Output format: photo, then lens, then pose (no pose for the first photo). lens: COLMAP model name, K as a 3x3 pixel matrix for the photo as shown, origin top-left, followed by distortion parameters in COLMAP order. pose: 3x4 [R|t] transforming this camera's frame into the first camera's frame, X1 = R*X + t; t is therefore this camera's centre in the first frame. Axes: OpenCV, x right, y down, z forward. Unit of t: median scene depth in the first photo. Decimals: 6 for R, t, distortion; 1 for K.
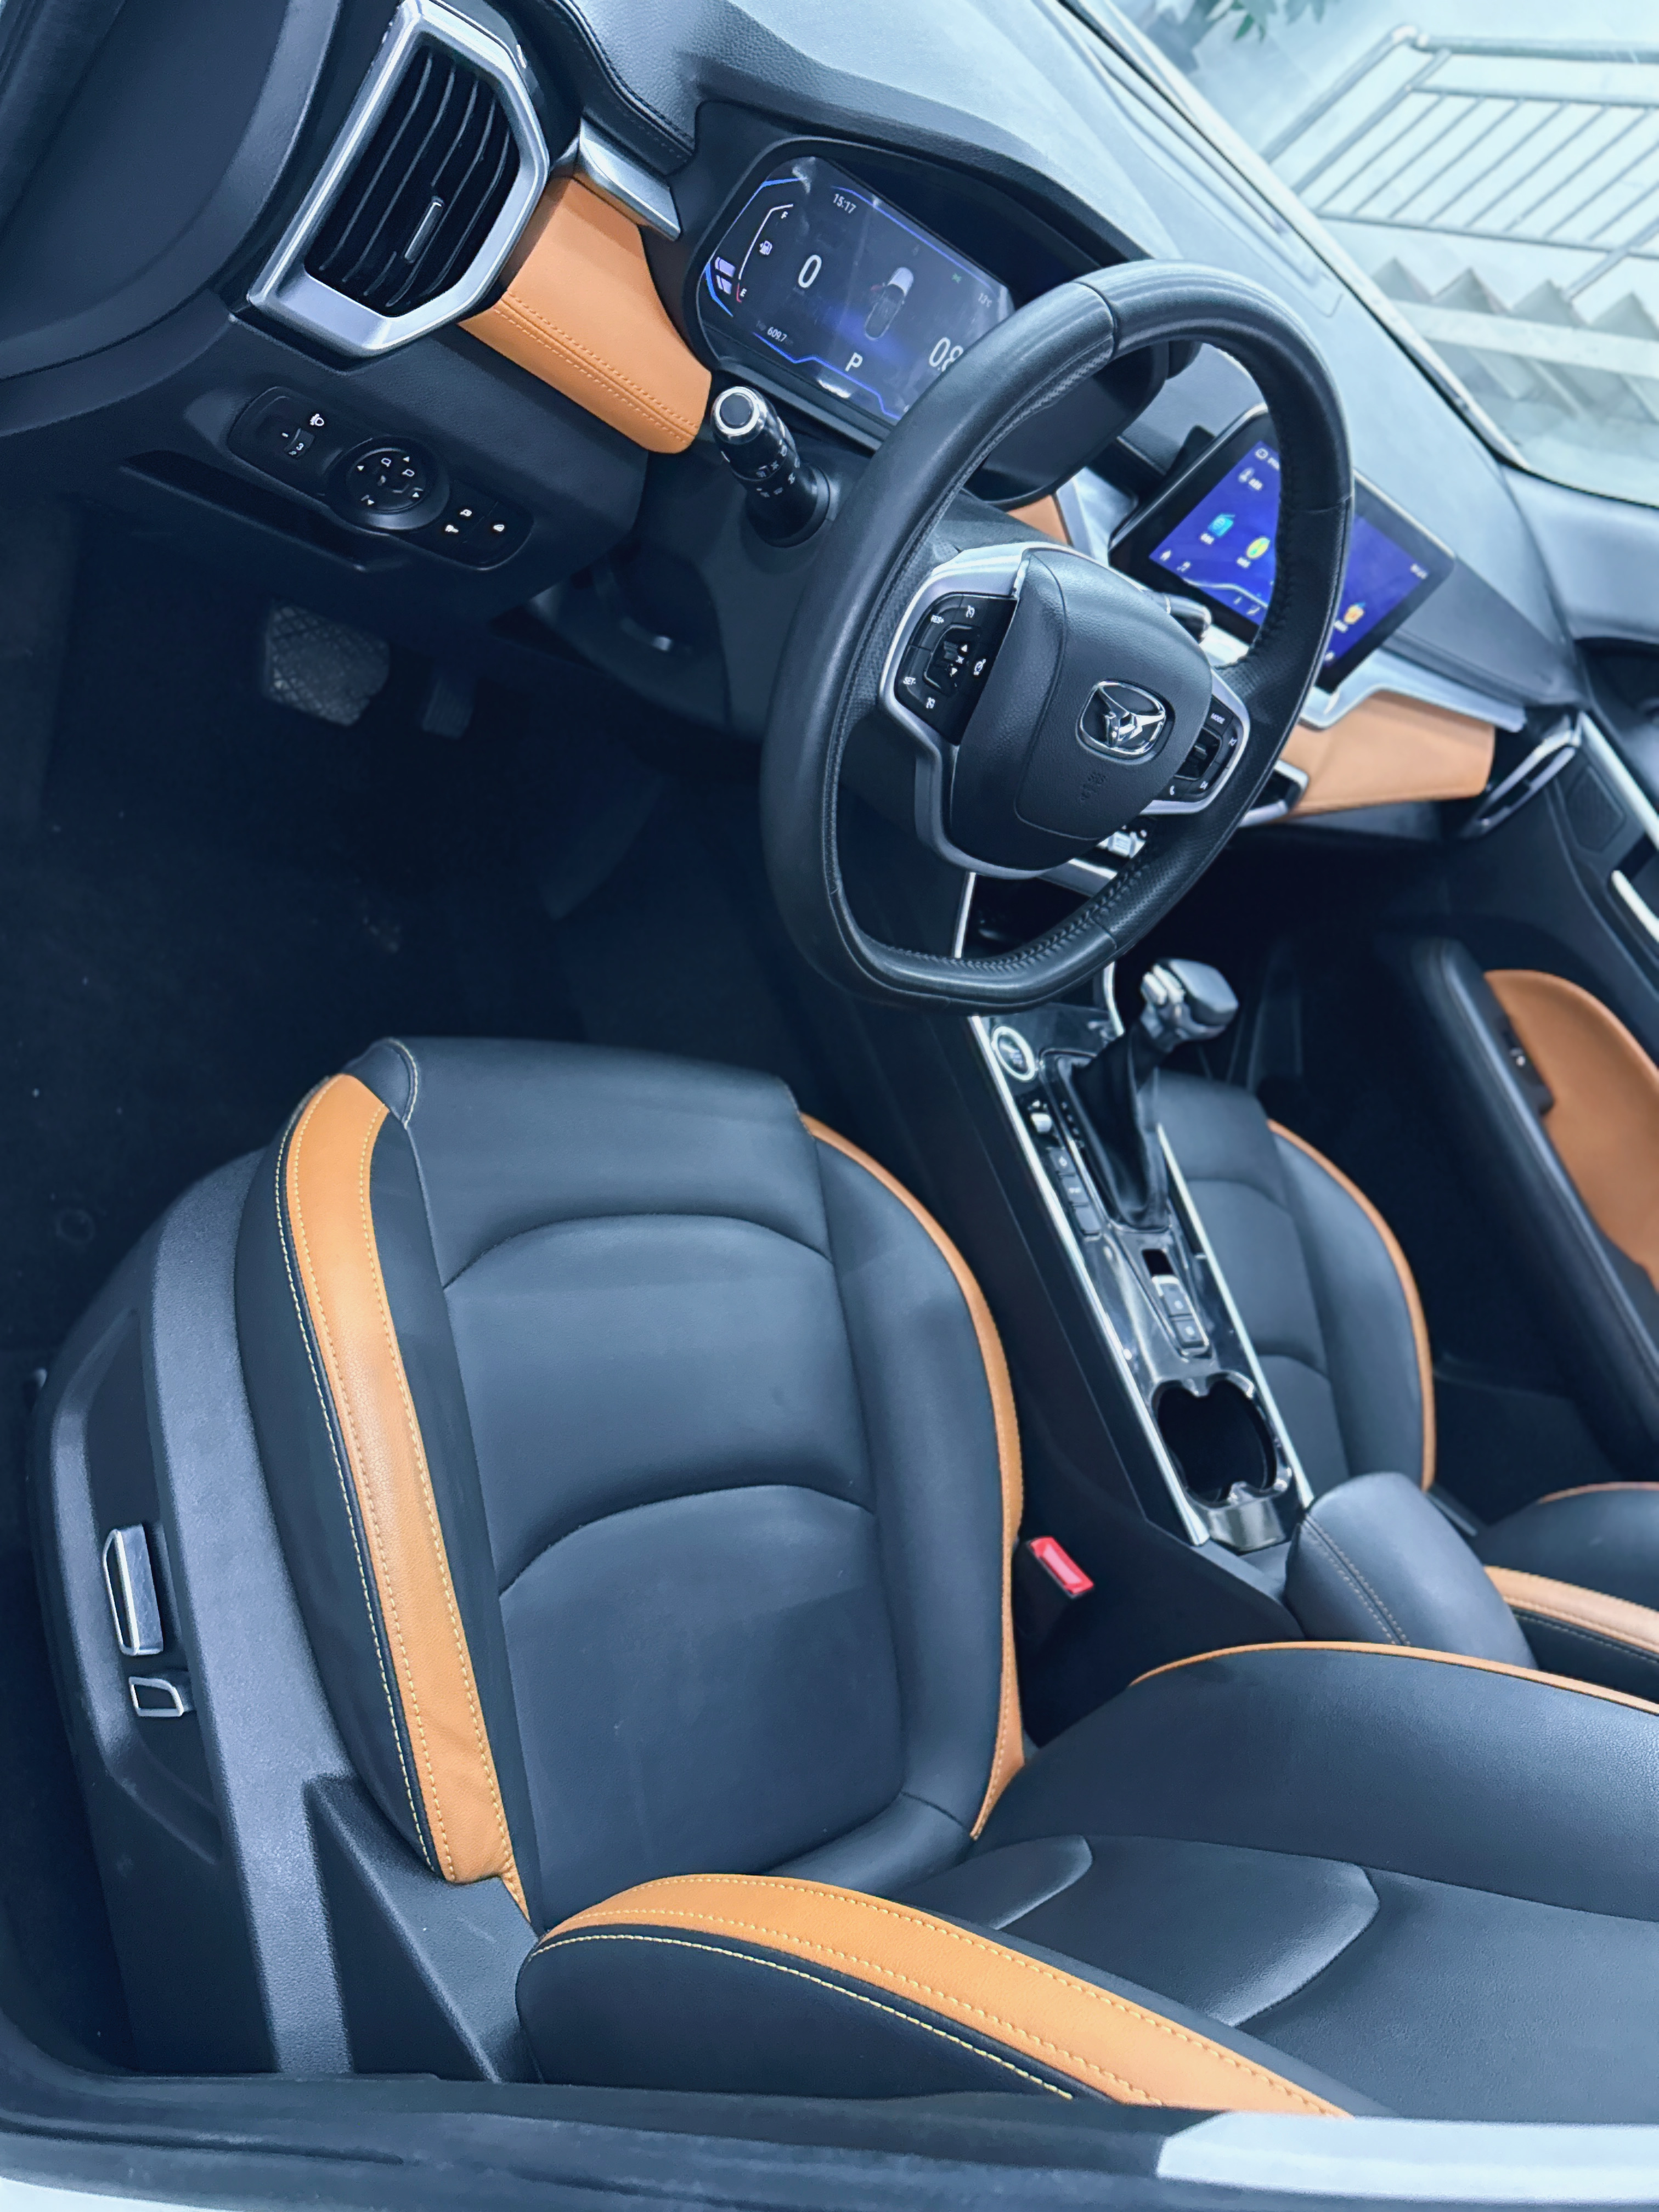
lens RADIAL K [[1719.0, 0, 829.5], [0, 1719.0, 1106.0], [0, 0, 1]] dist [0.083616, -0.130300]
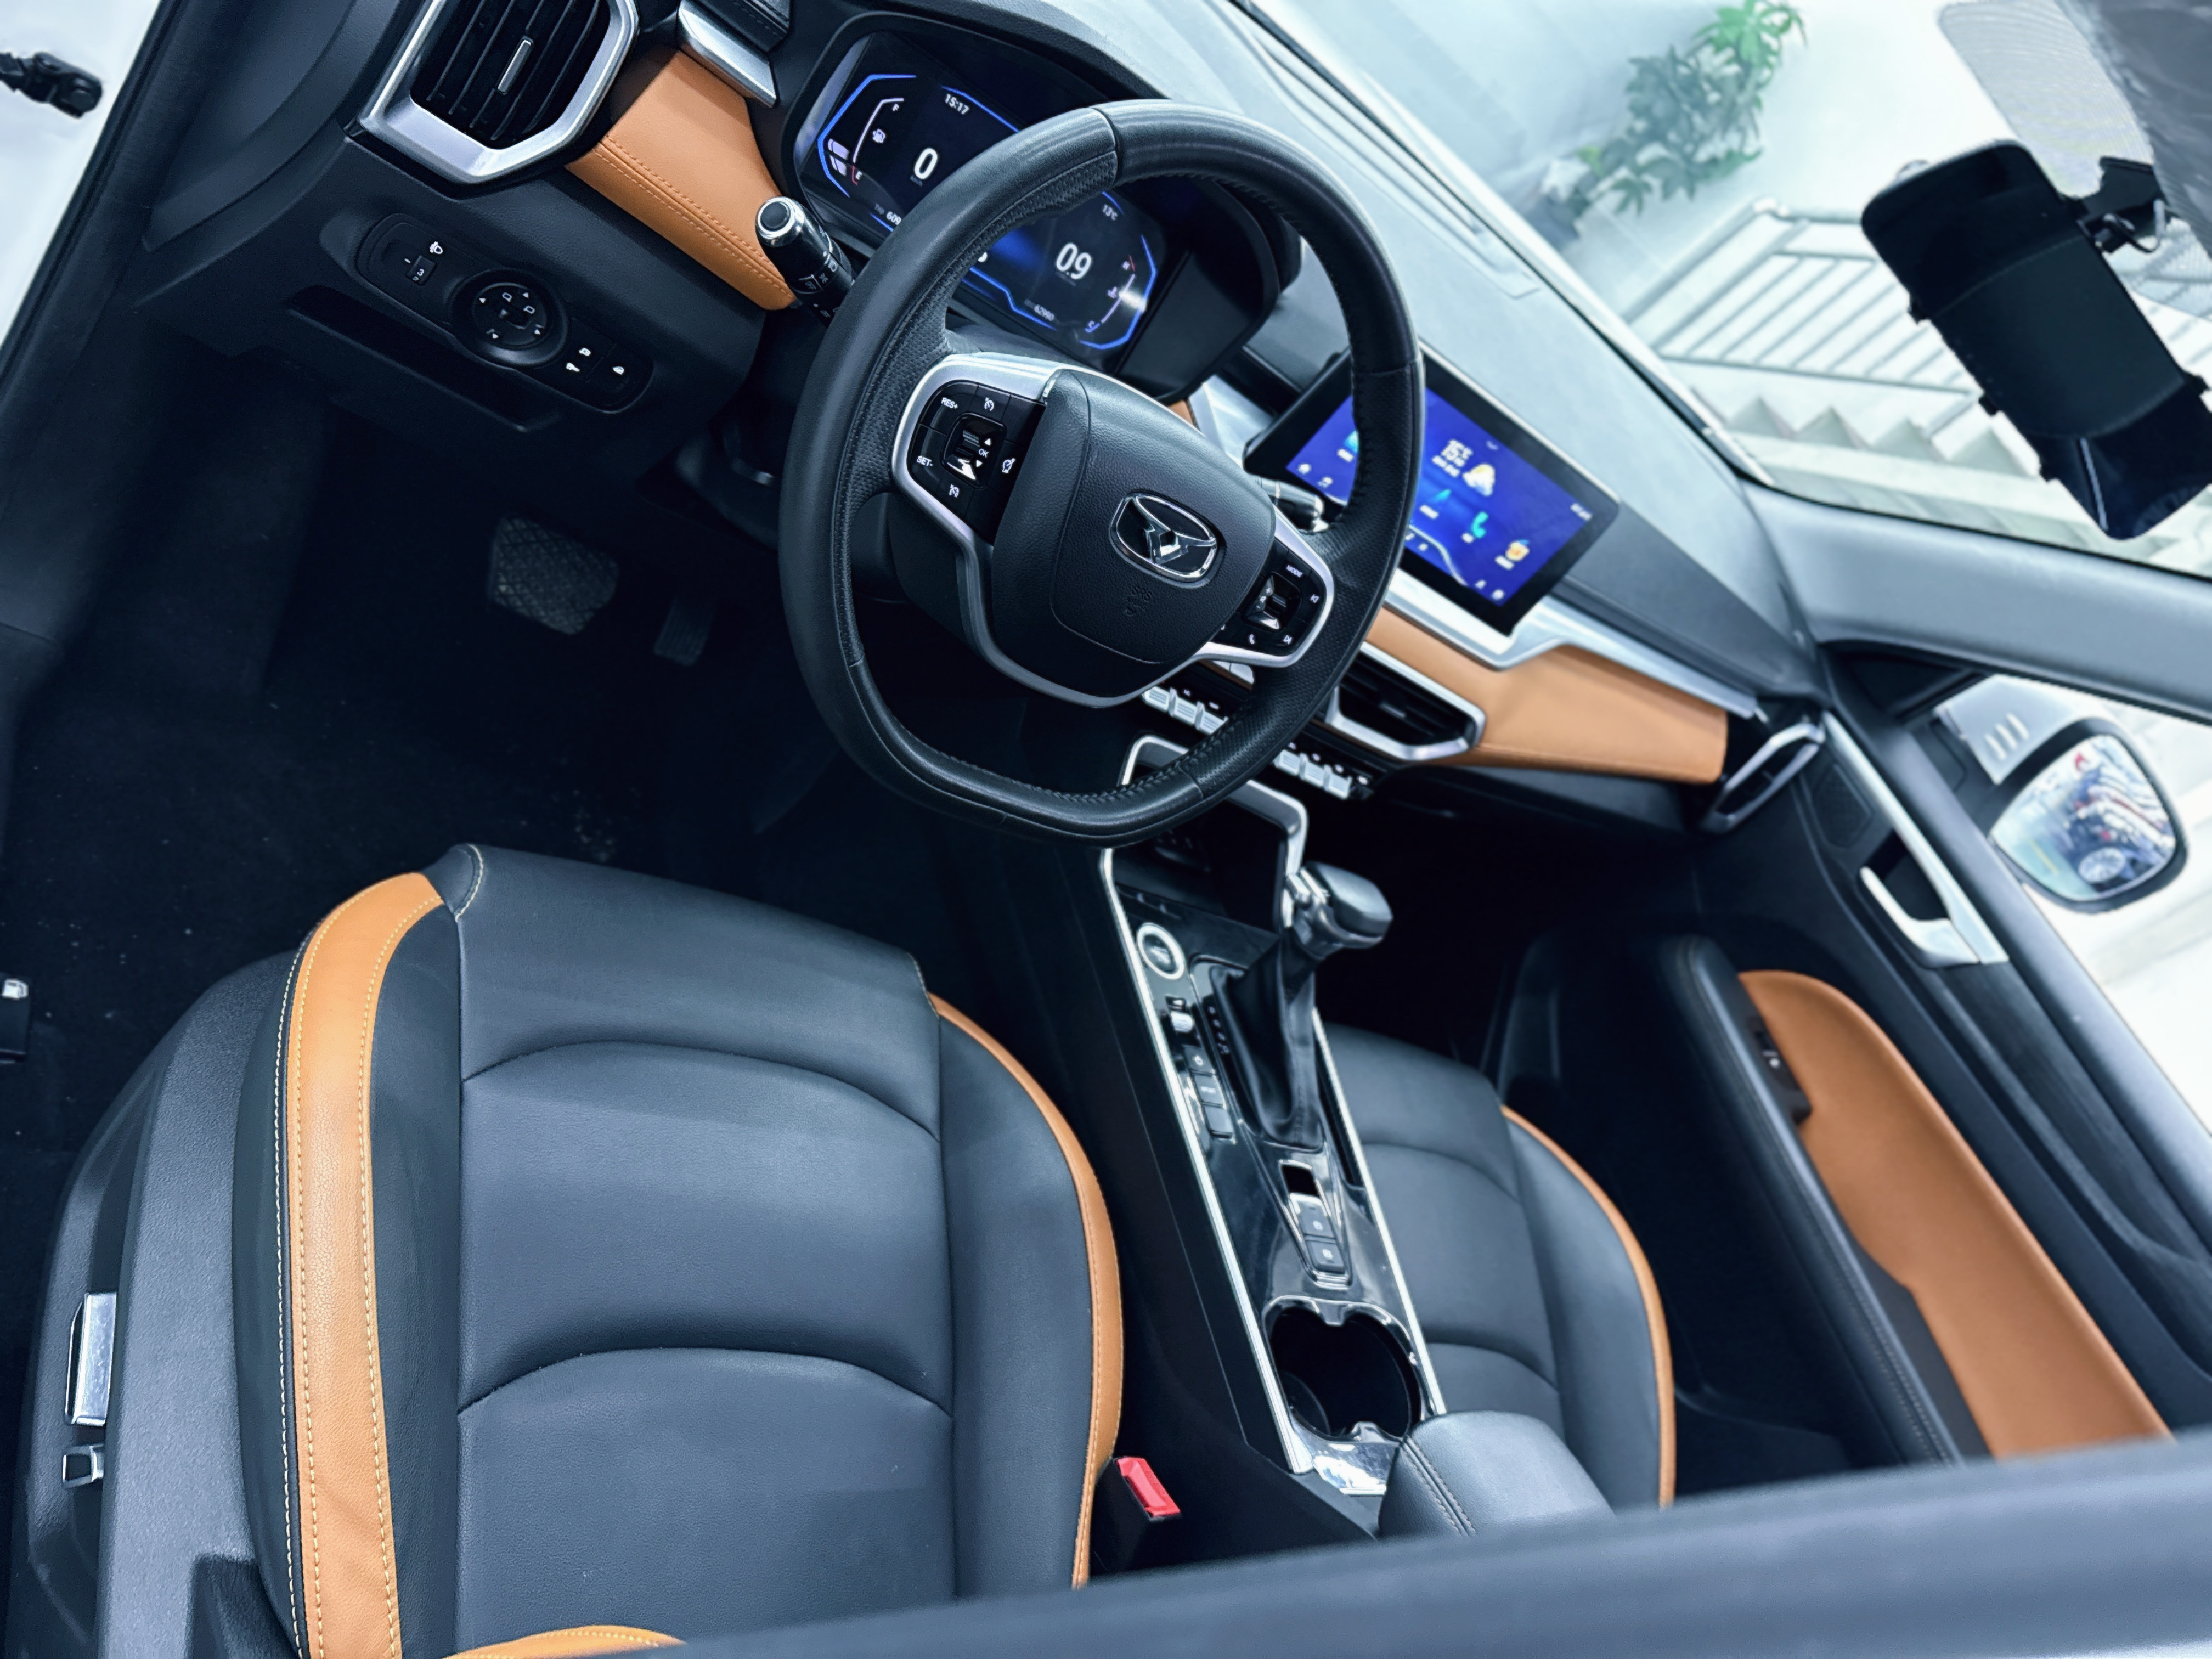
lens RADIAL K [[1714.8, 0, 1106.0], [0, 1714.8, 829.5], [0, 0, 1]] dist [0.135768, -0.268320]
pose [[0.995398, 0.045936, -0.084099, 0.165189], [-0.063429, 0.973682, -0.218905, 0.124467], [0.071831, 0.223232, 0.972115, 0.029621]]
